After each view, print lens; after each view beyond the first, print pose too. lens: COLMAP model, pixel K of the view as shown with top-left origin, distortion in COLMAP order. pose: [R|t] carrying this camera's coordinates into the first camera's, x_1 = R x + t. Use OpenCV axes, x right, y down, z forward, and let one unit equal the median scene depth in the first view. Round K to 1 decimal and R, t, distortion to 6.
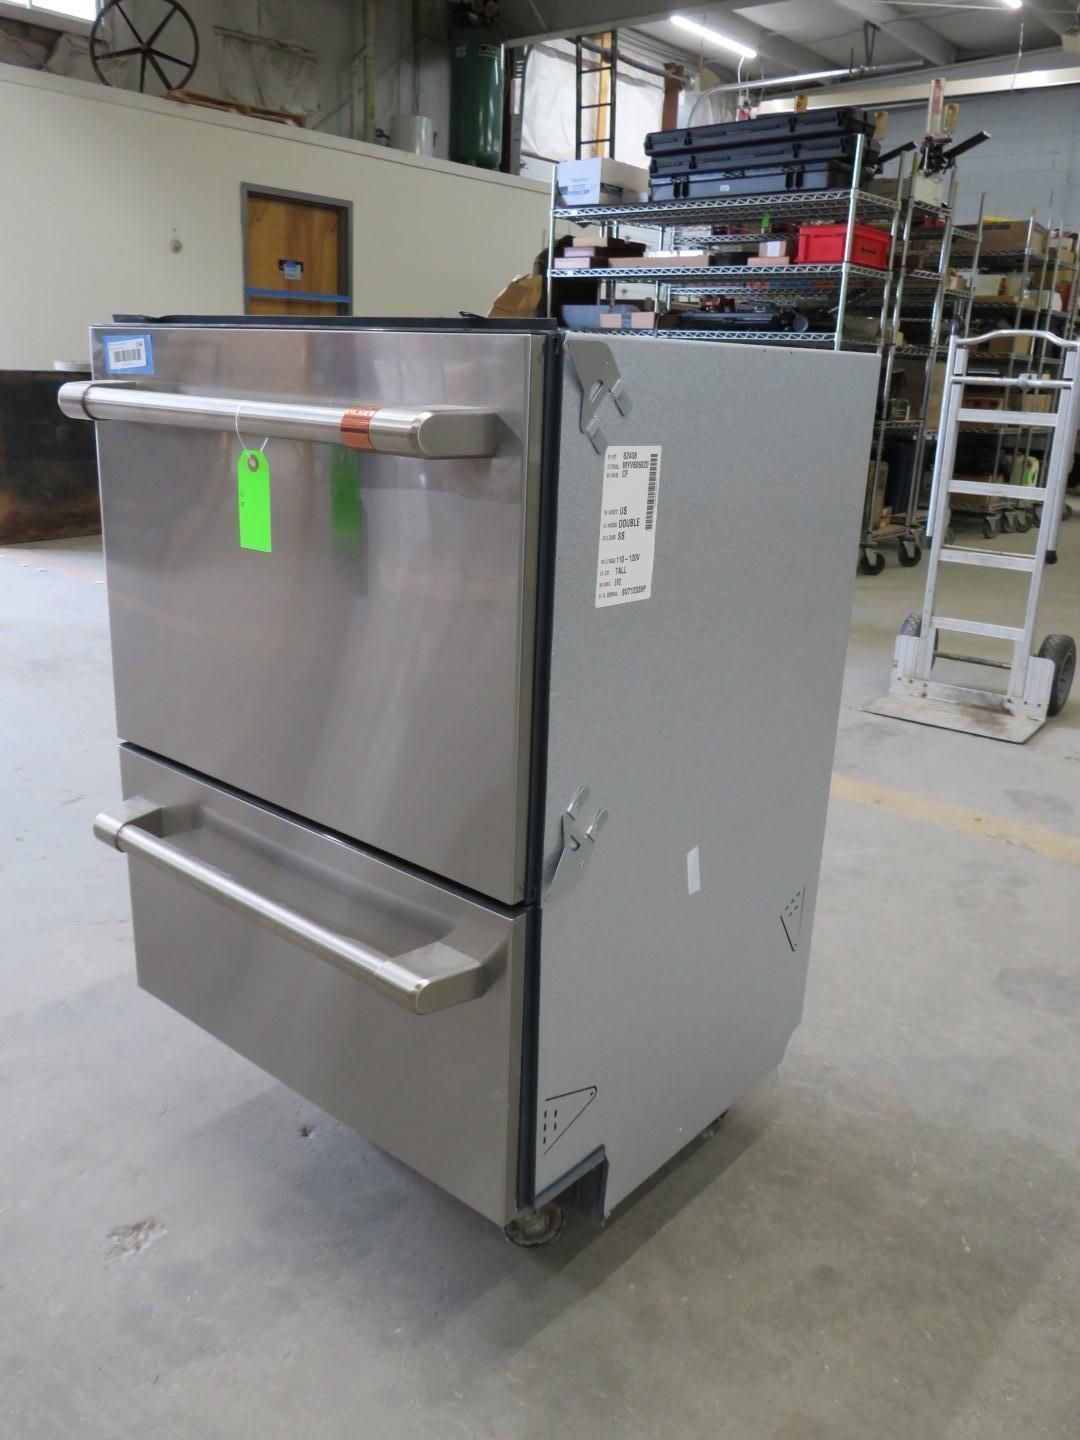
lens RADIAL K [[1153.0, 0, 540.0], [0, 1153.0, 720.0], [0, 0, 1]] dist [-0.008617, -0.008328]
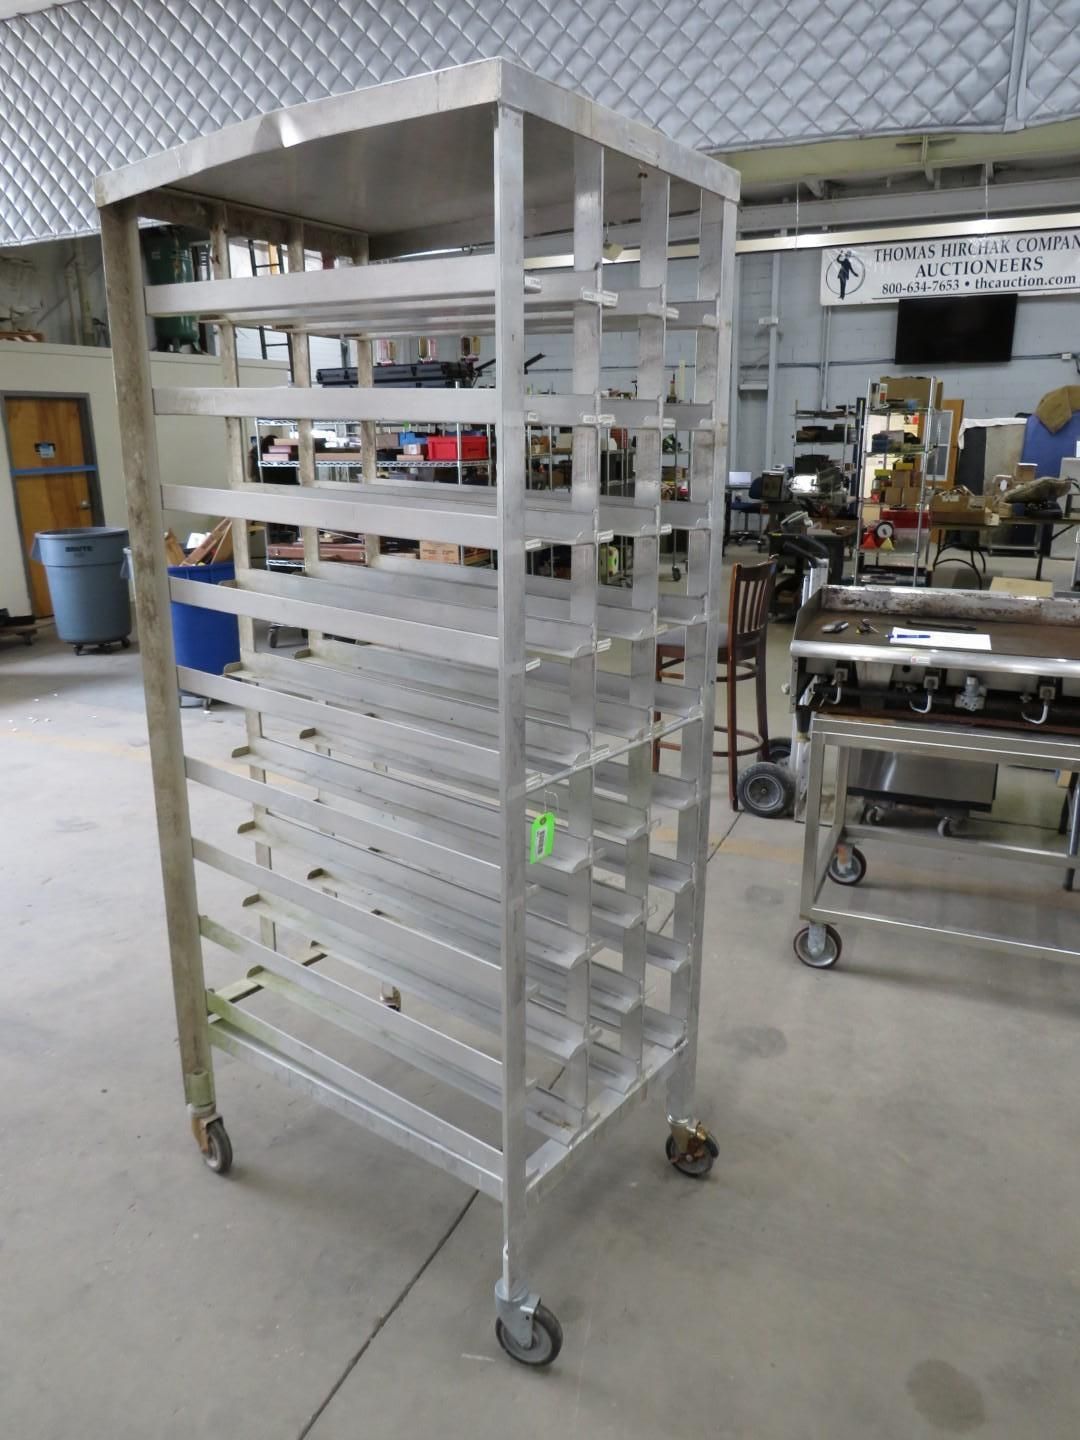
lens RADIAL K [[1020.1, 0, 540.0], [0, 1020.1, 720.0], [0, 0, 1]] dist [-0.008149, 0.001916]
pose [[0.959769, -0.129514, 0.249139, -0.013777], [0.133714, 0.991020, 0.000066, -0.030138], [-0.246910, 0.033250, 0.968468, -0.280200]]
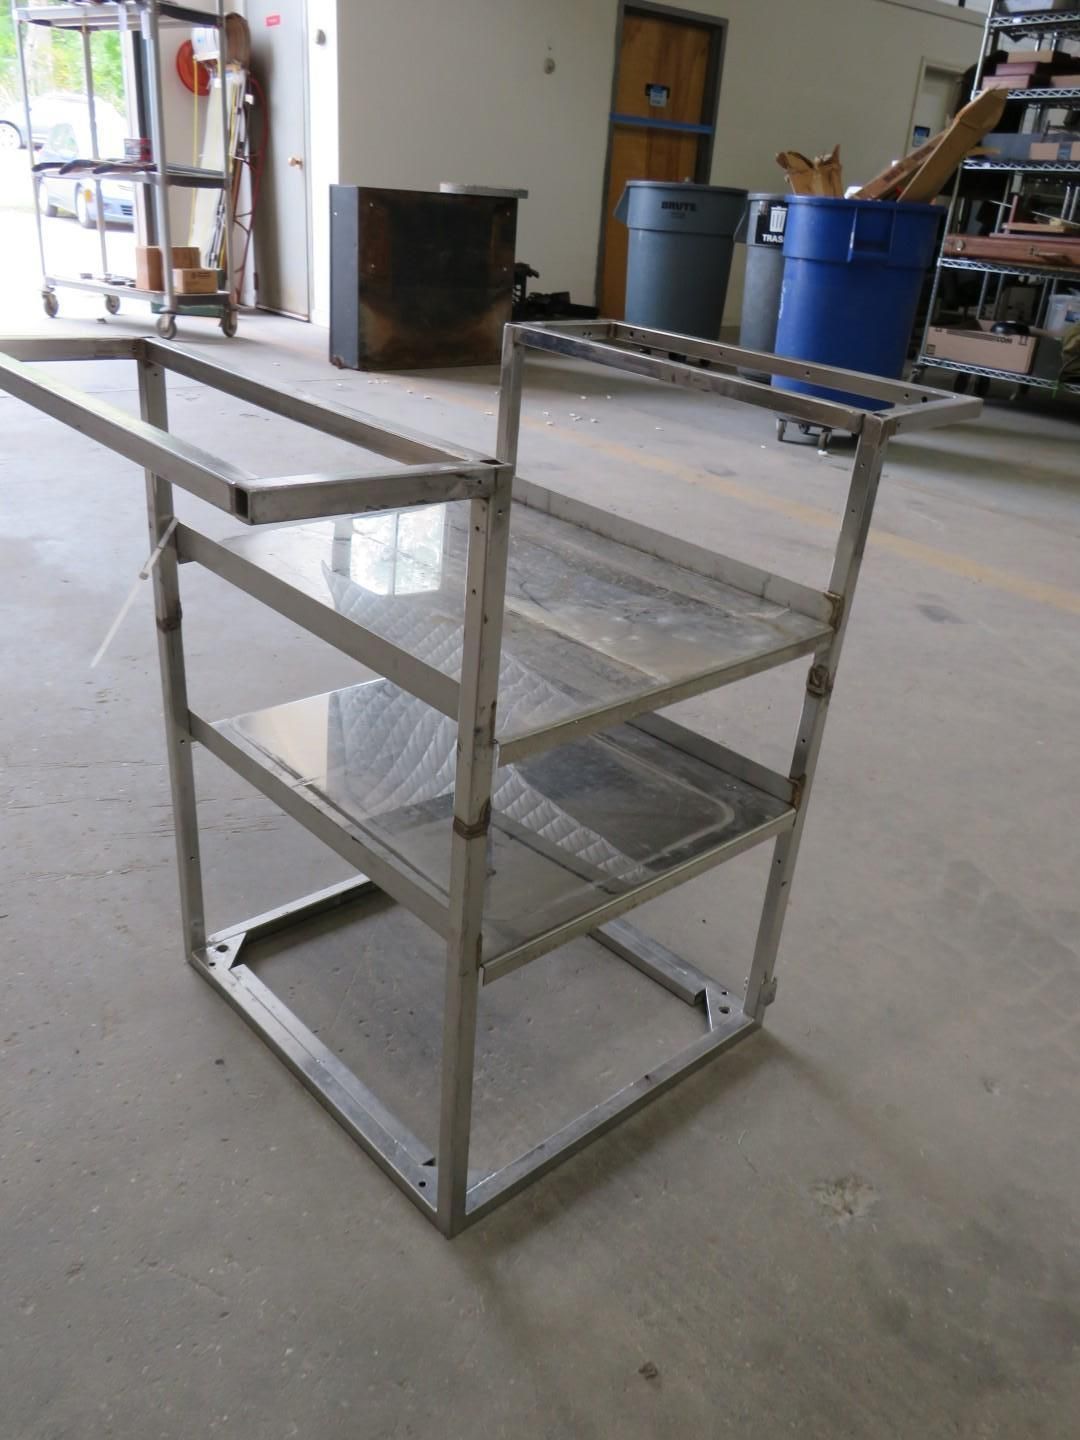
lens RADIAL K [[1113.8, 0, 540.0], [0, 1113.8, 720.0], [0, 0, 1]] dist [-0.024850, 0.009581]
pose [[0.973618, 0.116512, -0.196194, -0.093420], [-0.091312, 0.986908, 0.132947, 0.006120], [0.209116, -0.111525, 0.971511, 0.047170]]
